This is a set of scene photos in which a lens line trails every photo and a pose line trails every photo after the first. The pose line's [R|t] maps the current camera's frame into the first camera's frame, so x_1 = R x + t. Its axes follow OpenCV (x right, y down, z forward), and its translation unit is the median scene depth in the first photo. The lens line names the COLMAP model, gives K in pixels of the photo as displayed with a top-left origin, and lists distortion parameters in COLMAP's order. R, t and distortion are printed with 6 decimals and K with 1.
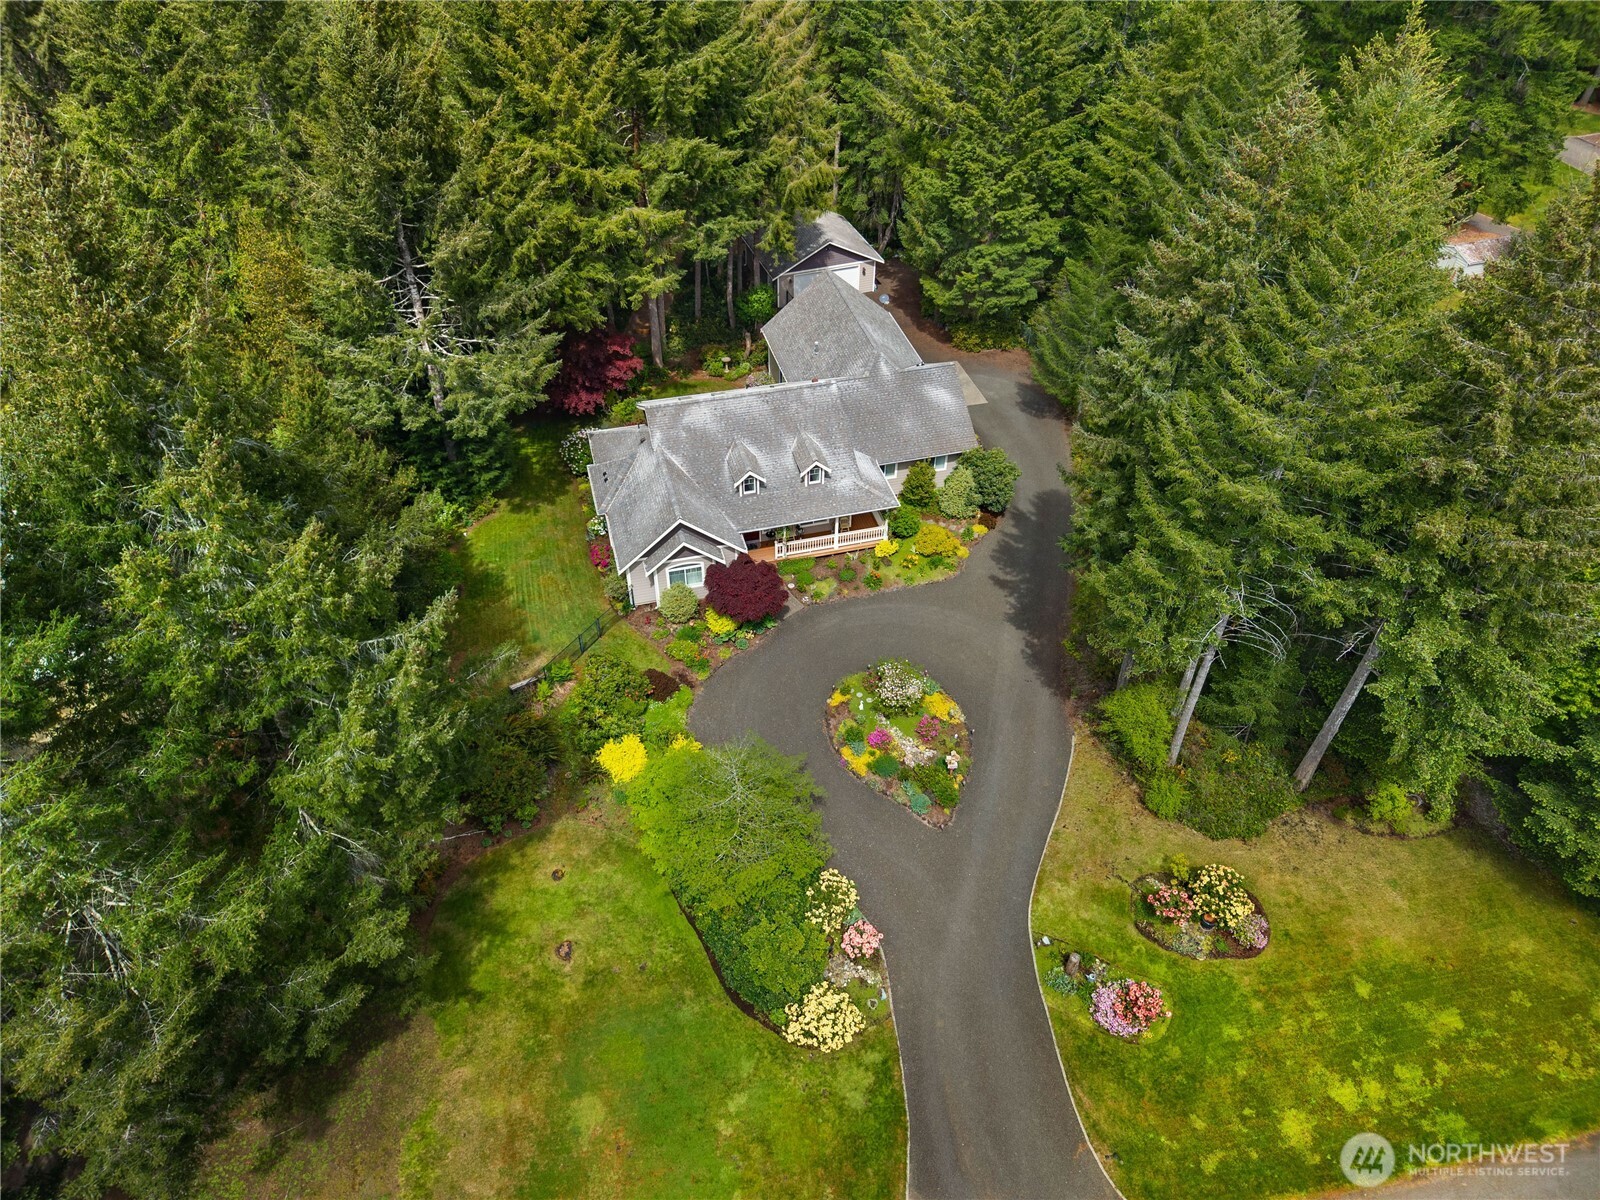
lens RADIAL K [[1051.8, 0, 793.7], [0, 1051.8, 597.6], [0, 0, 1]] dist [0.016024, -0.015611]
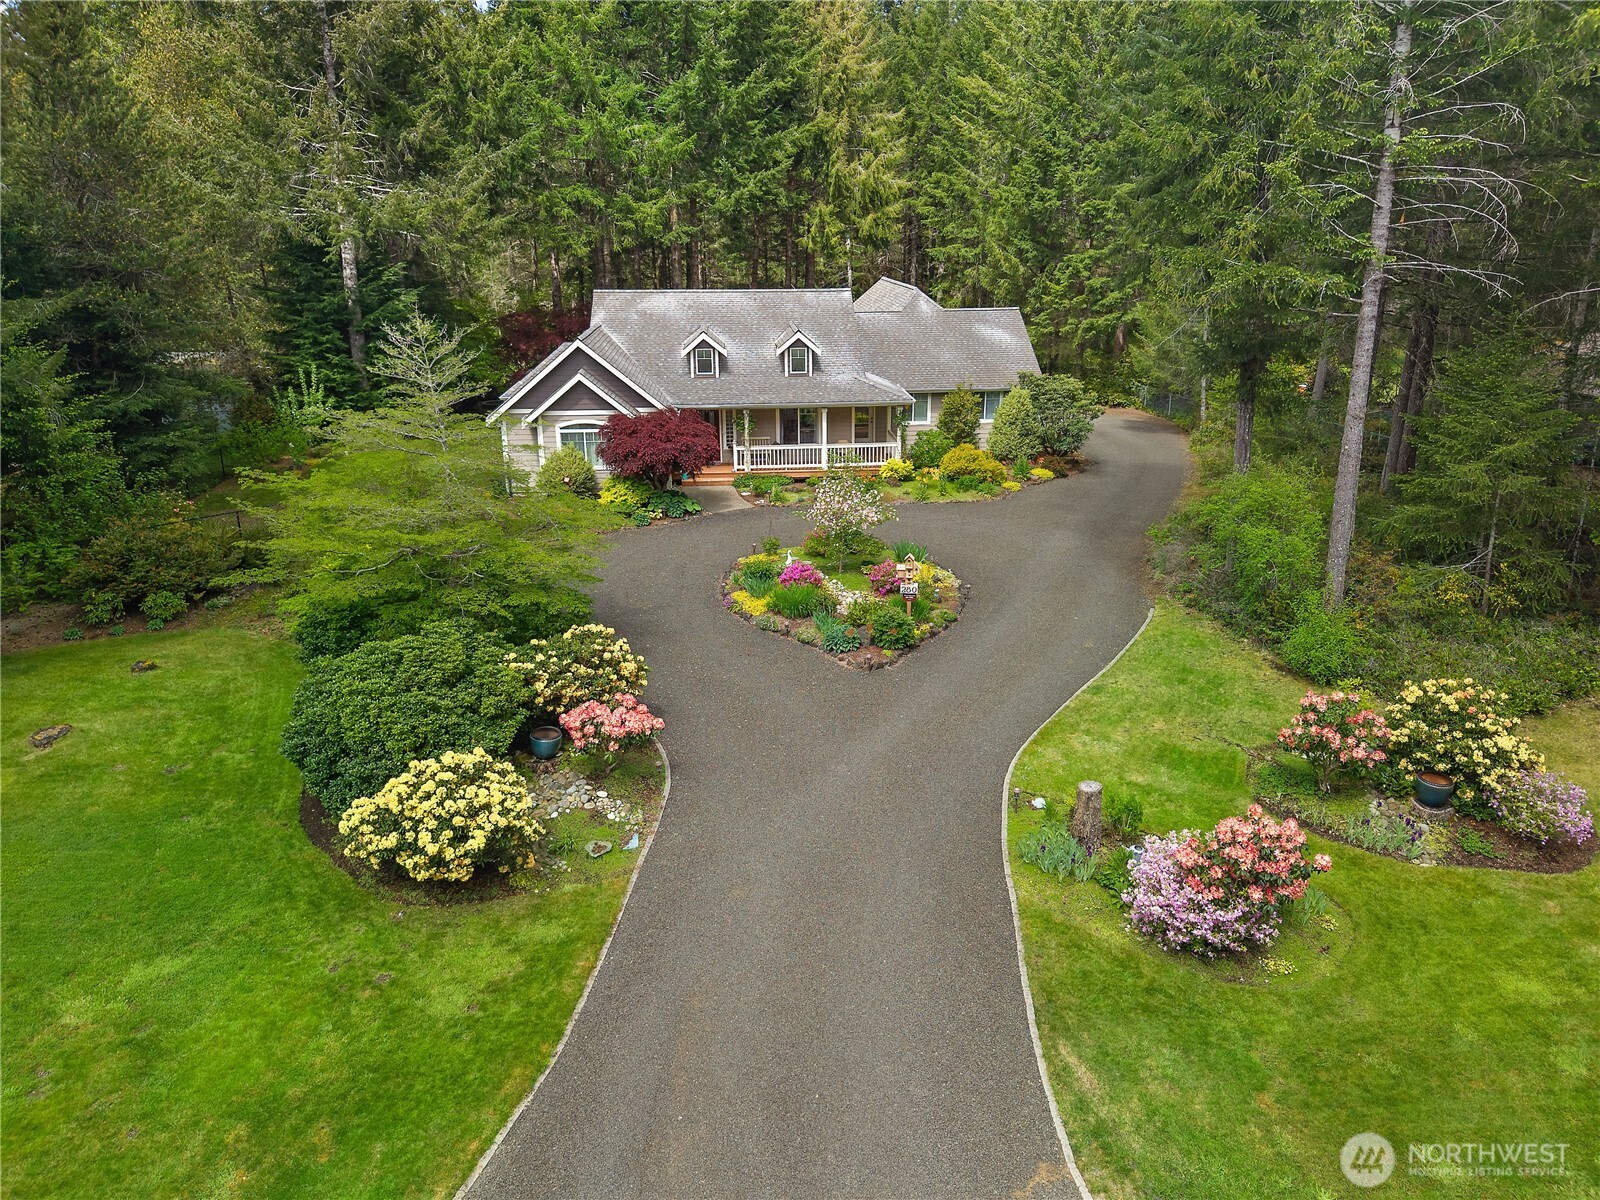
lens RADIAL K [[1051.8, 0, 835.7], [0, 1051.8, 603.9], [0, 0, 1]] dist [0.016024, -0.015611]
pose [[0.986488, 0.035776, -0.159878, 0.194587], [-0.099072, 0.907488, -0.408229, 0.382265], [0.130483, 0.418552, 0.898770, 0.489121]]
